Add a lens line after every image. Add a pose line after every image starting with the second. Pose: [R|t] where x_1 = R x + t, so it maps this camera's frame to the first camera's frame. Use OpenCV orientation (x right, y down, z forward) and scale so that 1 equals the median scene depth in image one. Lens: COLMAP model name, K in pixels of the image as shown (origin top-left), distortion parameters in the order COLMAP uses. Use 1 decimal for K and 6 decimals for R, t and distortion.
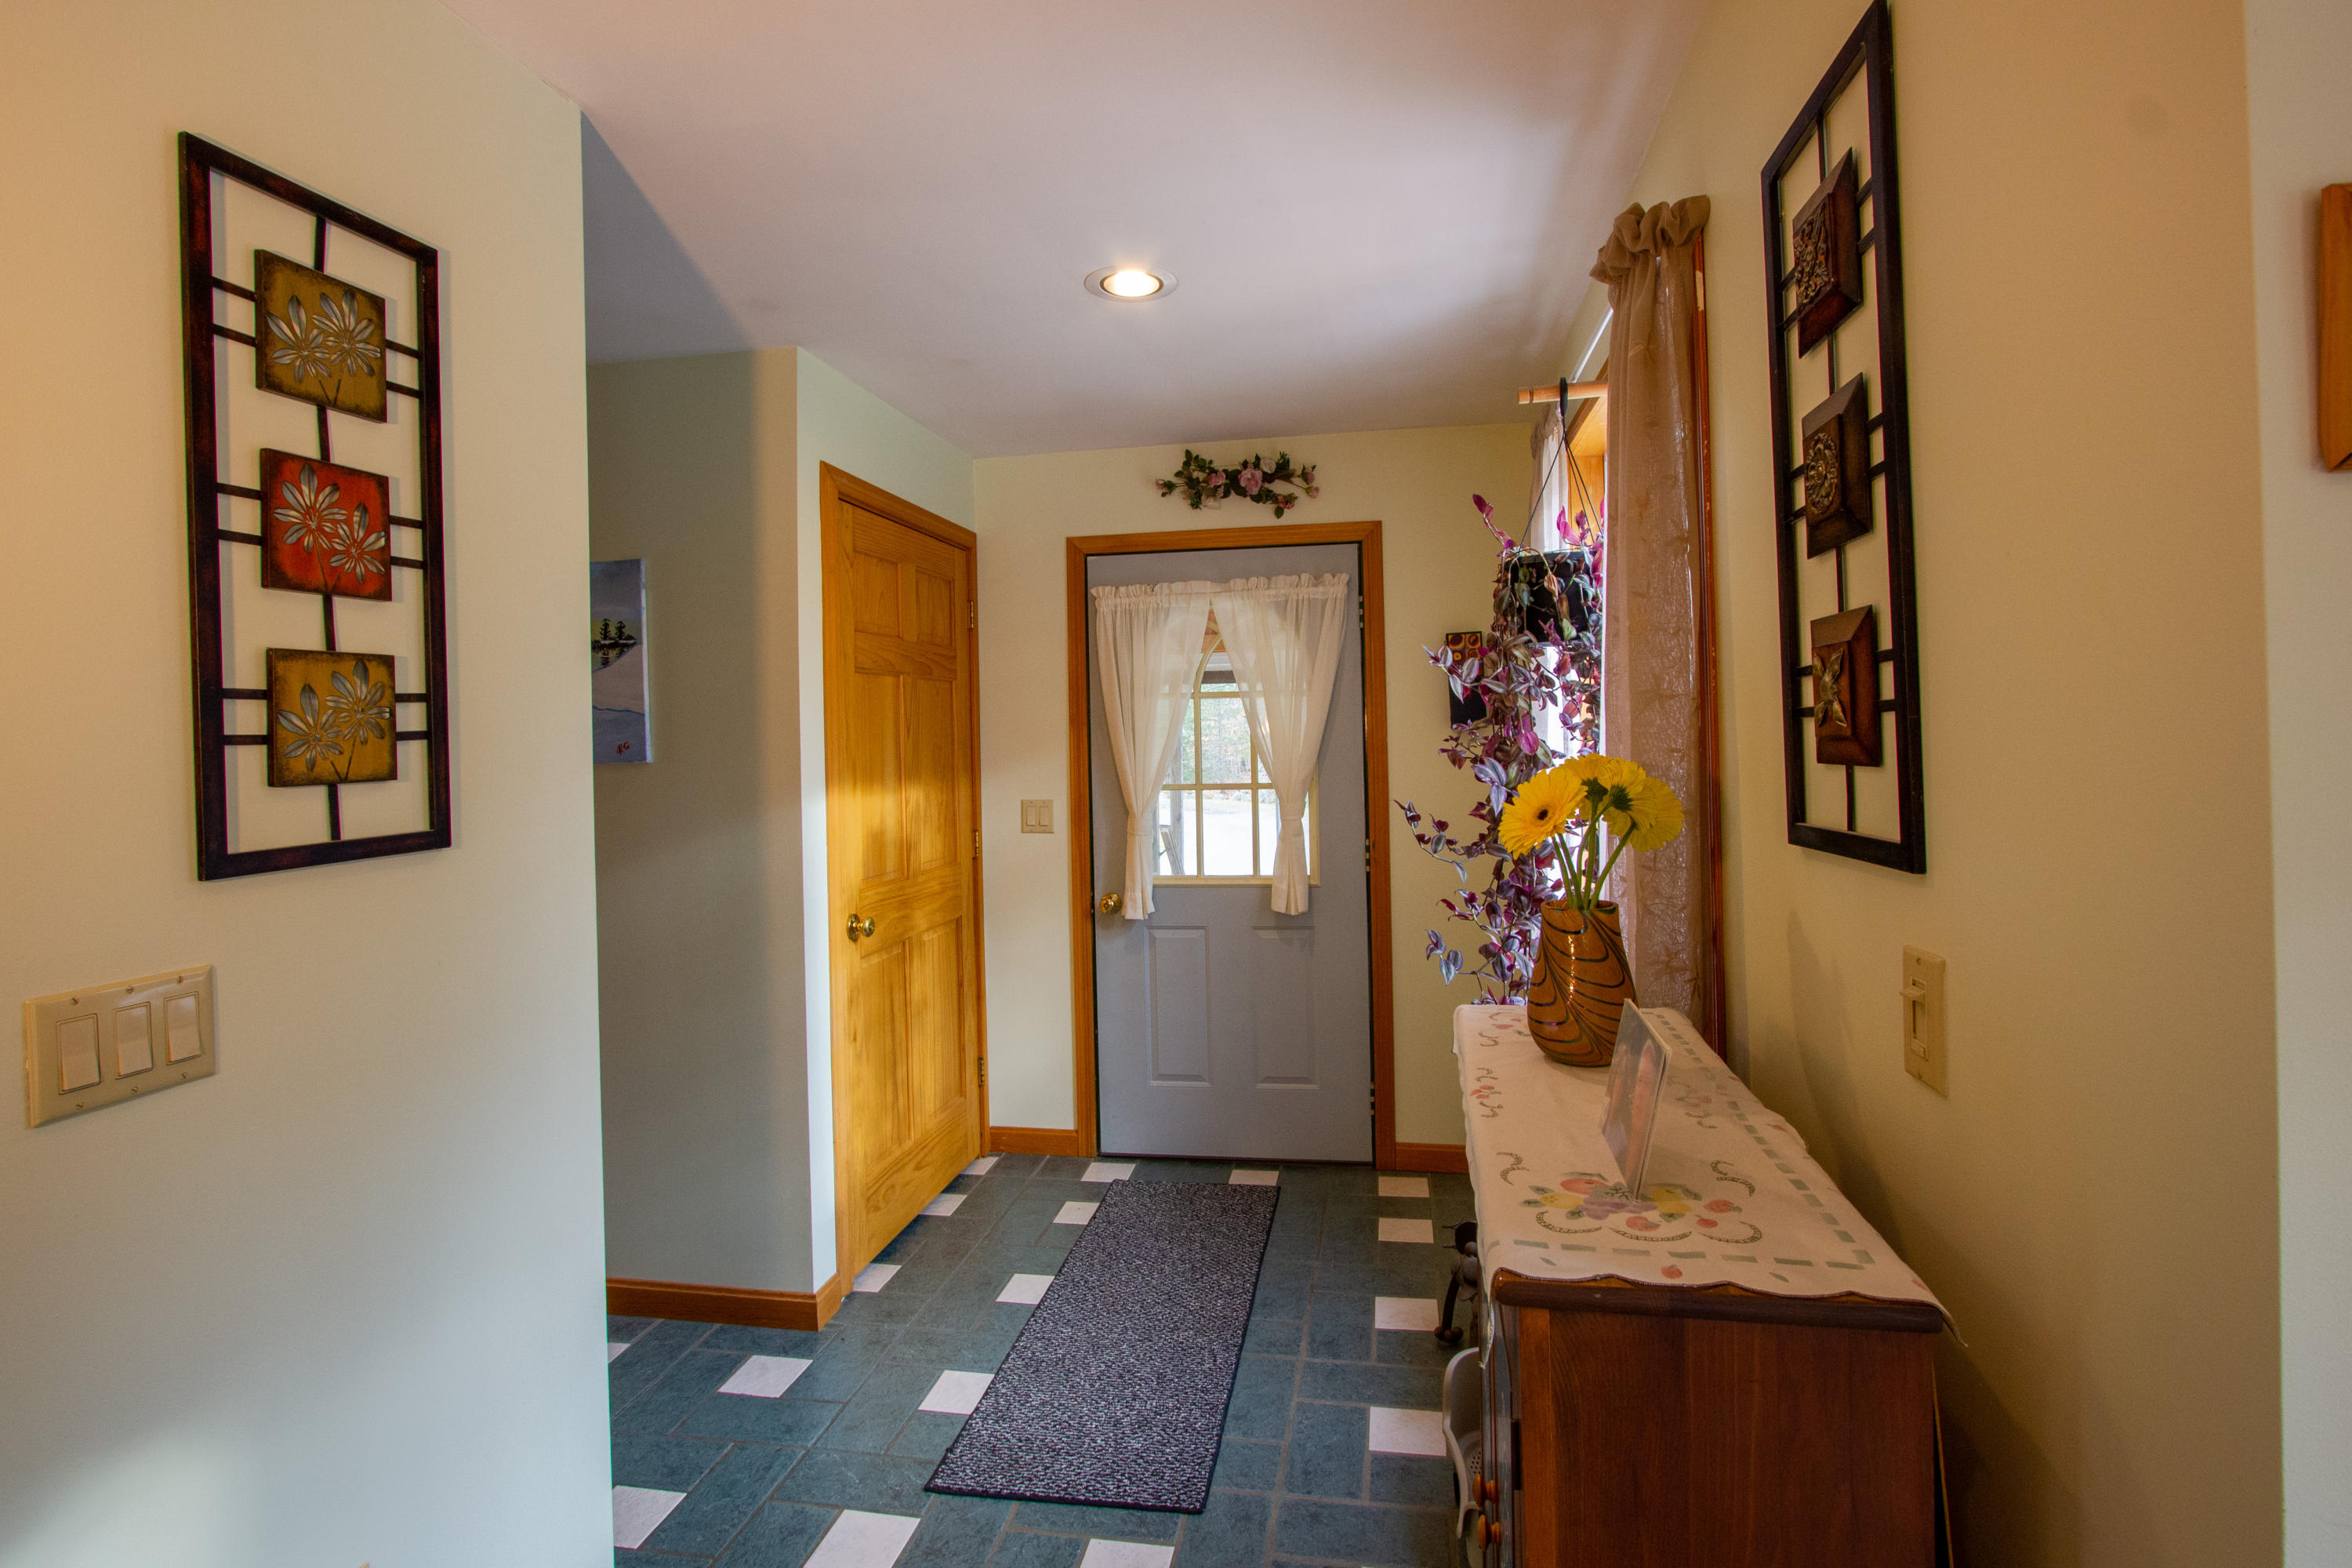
lens RADIAL K [[1107.2, 0, 1180.2], [0, 1107.2, 731.9], [0, 0, 1]] dist [-0.000368, 0.000016]
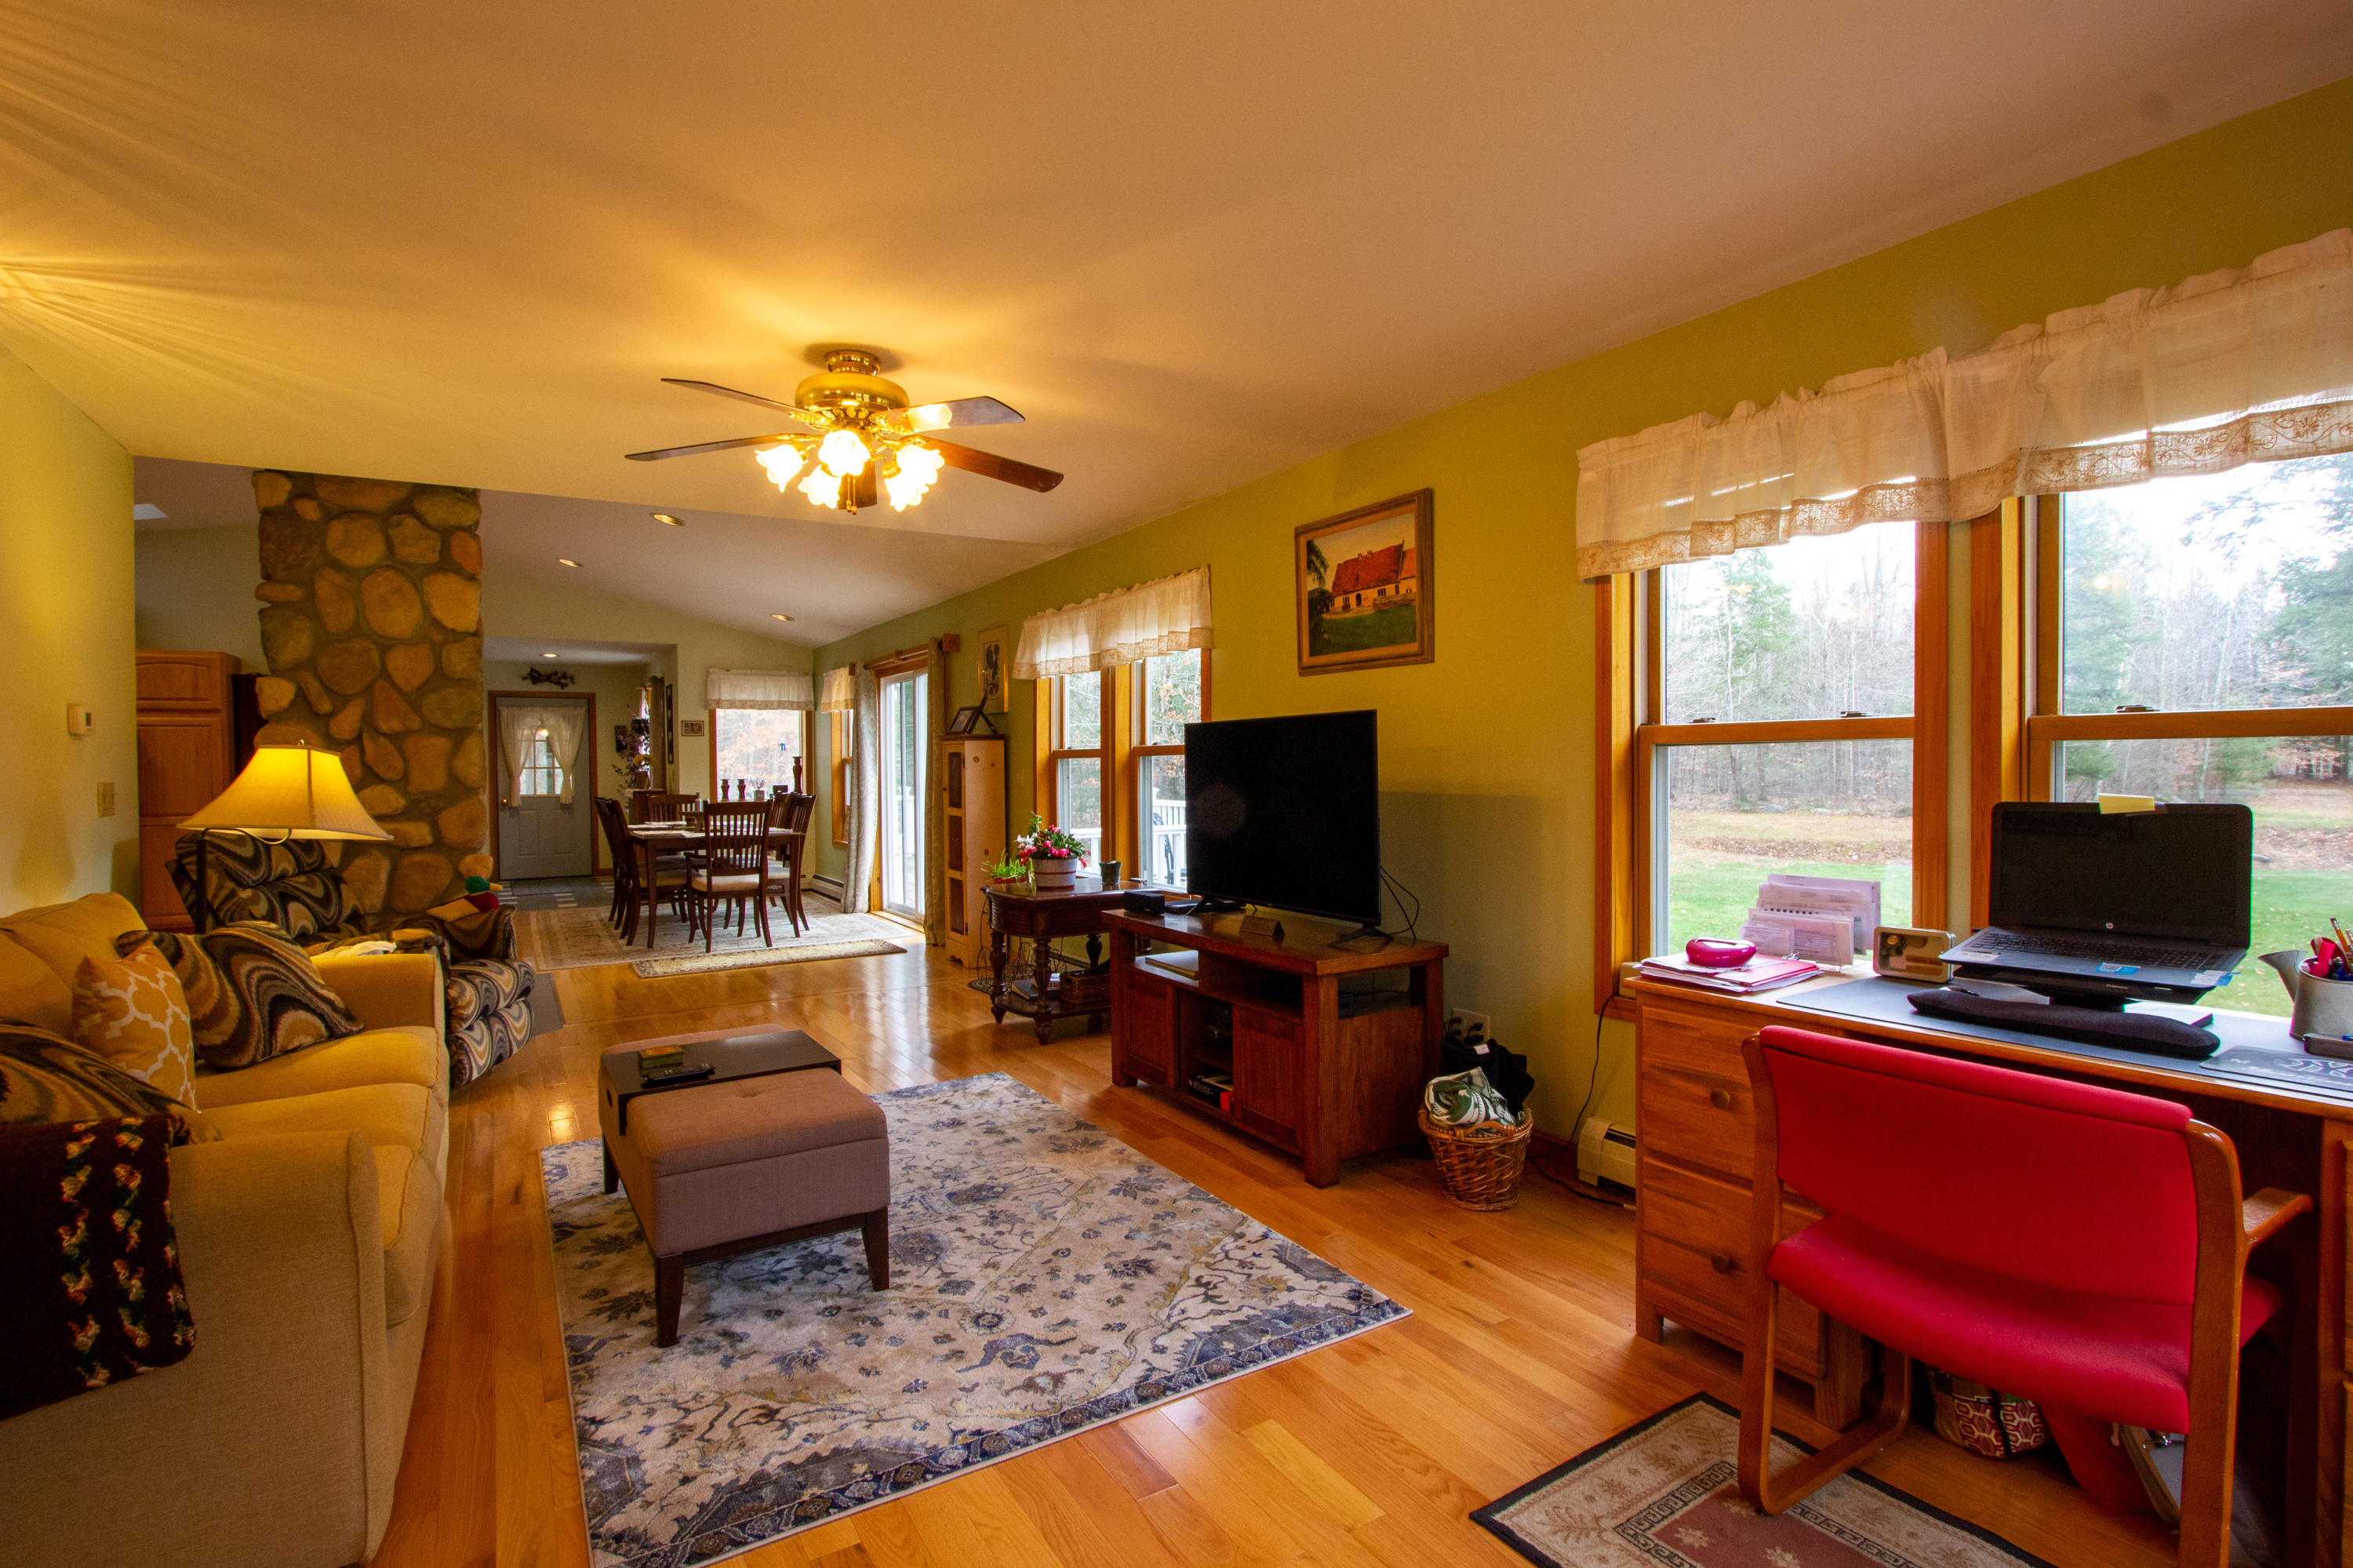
lens RADIAL K [[1126.3, 0, 1172.0], [0, 1126.3, 786.4], [0, 0, 1]] dist [-0.001345, 0.000110]
pose [[0.740189, -0.001661, 0.672396, -0.864359], [-0.007963, 0.999905, 0.011236, 0.053449], [-0.672351, -0.013670, 0.740106, -2.877931]]
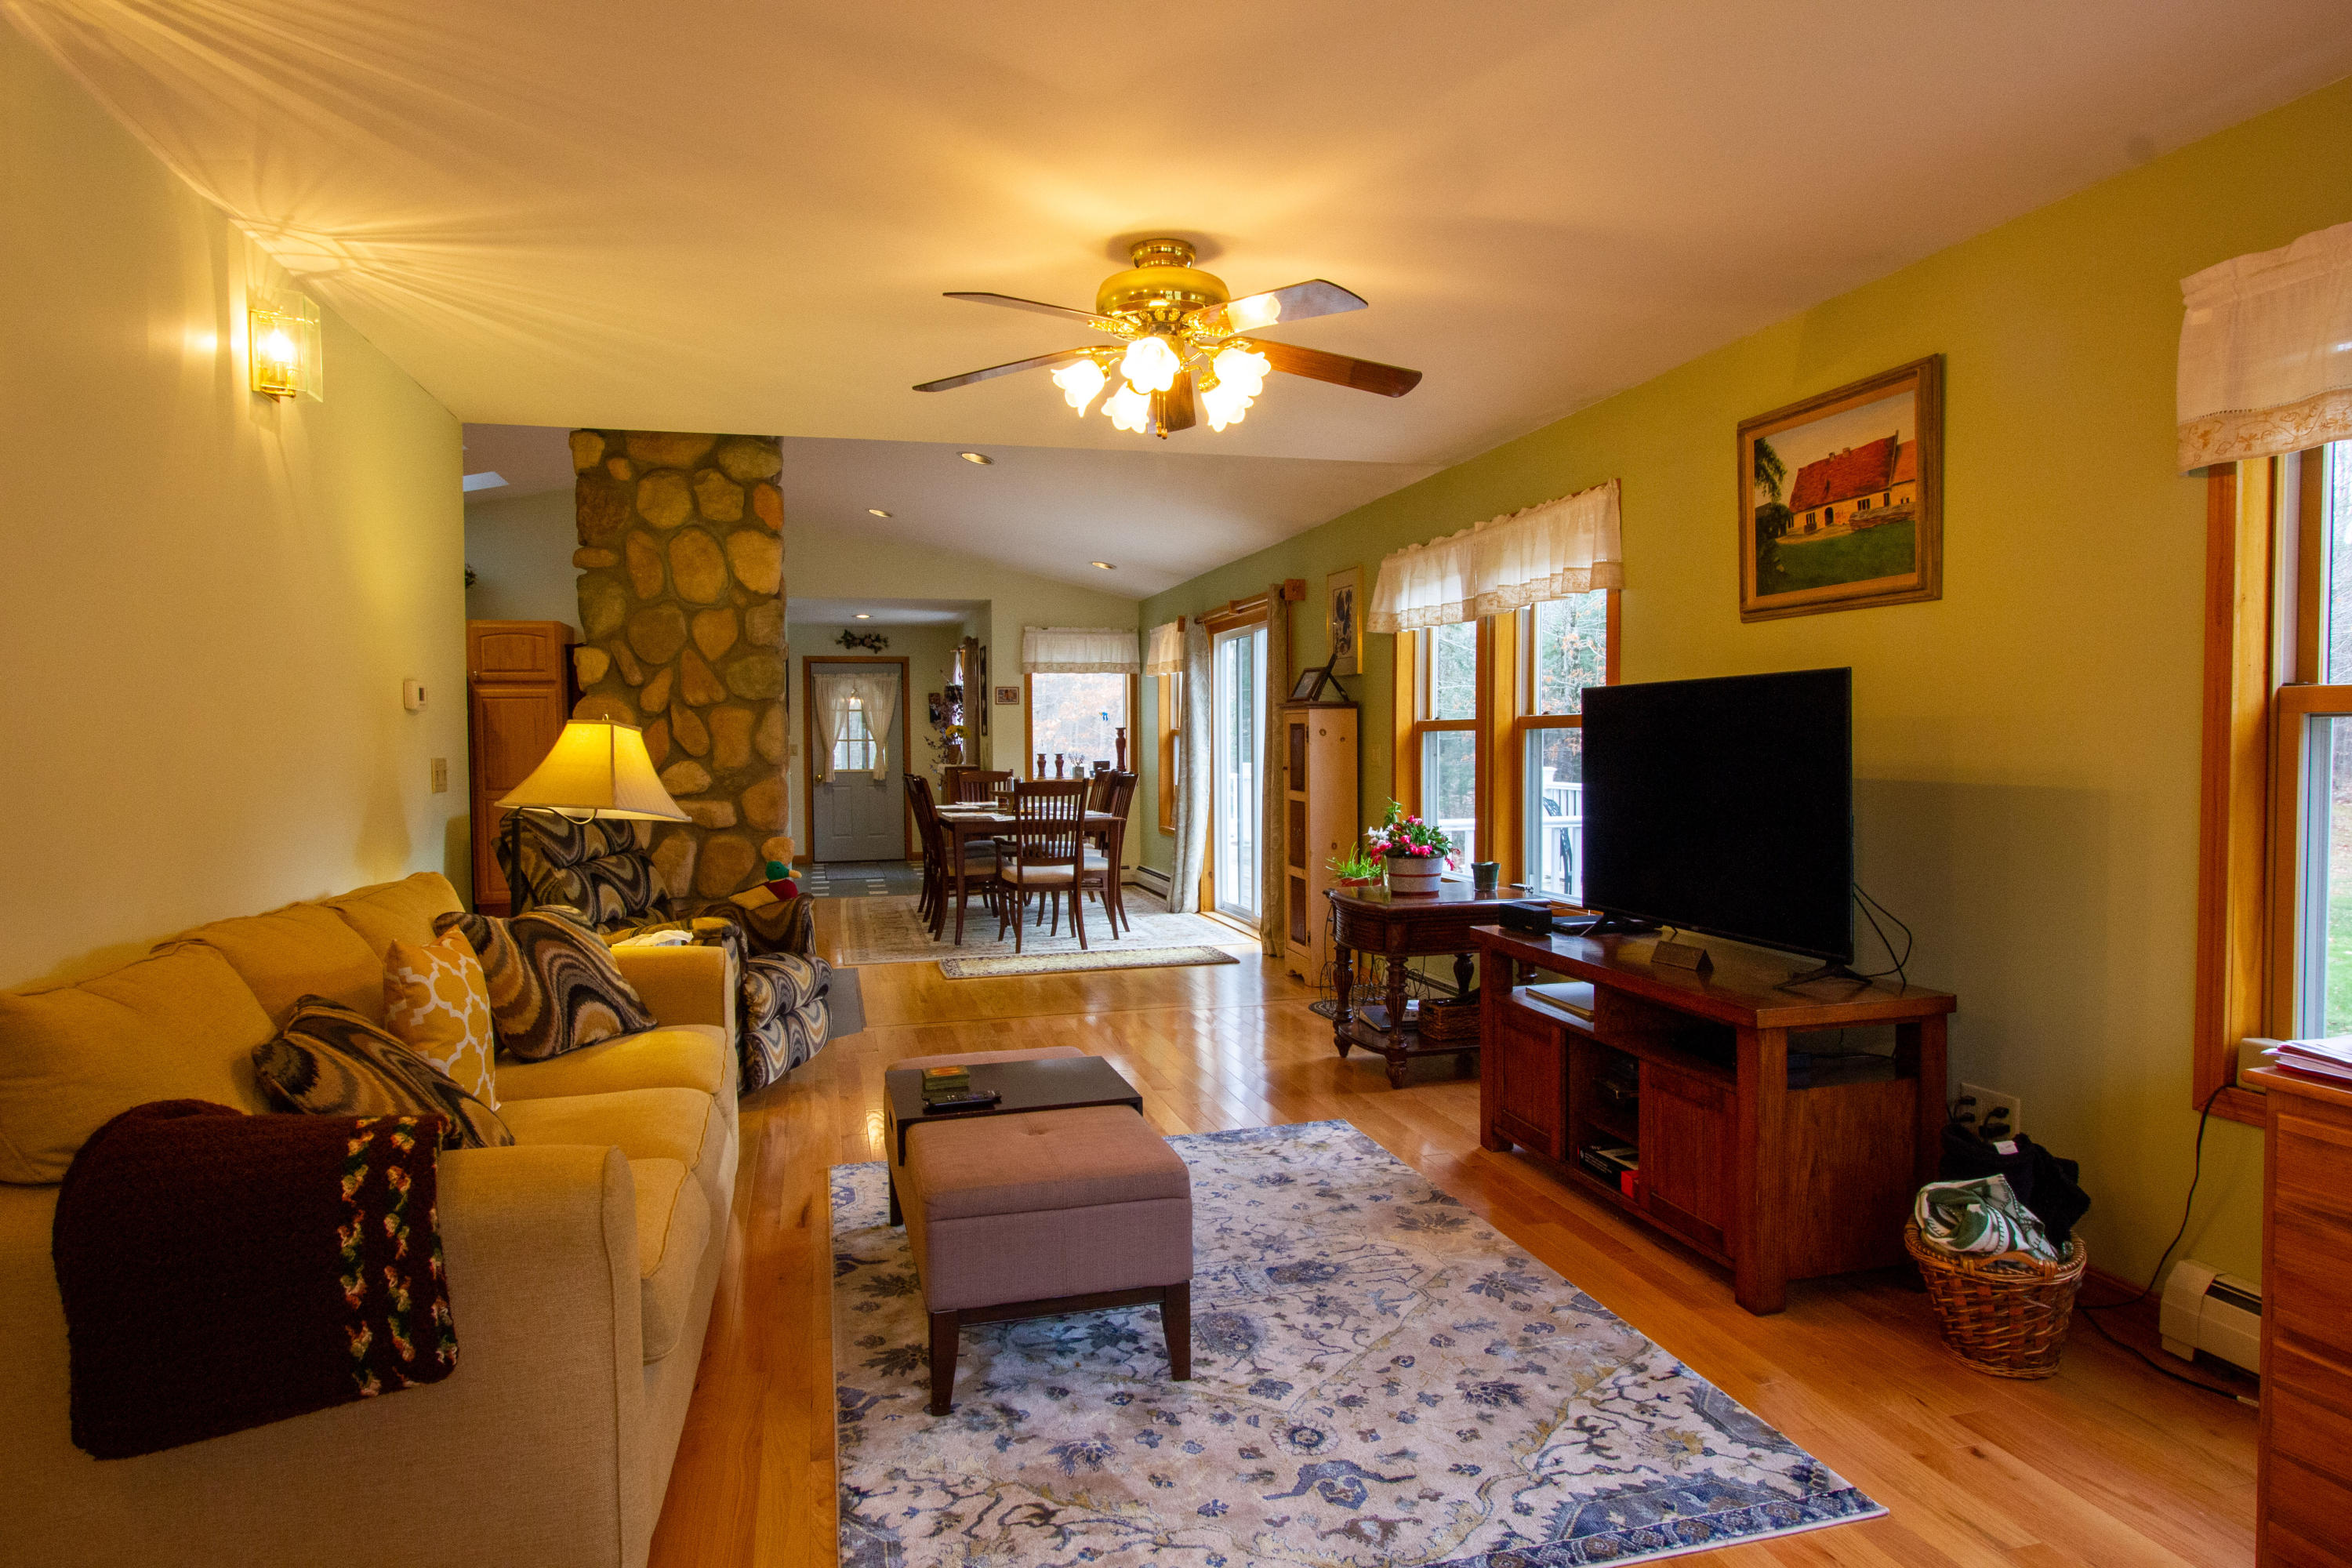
lens RADIAL K [[1371.2, 0, 1184.1], [0, 1371.2, 791.2], [0, 0, 1]] dist [-0.013909, 0.014110]
pose [[0.897378, -0.006142, 0.441220, -0.838946], [-0.010350, 0.999335, 0.034961, 0.049421], [-0.441142, -0.035940, 0.896718, -2.864824]]
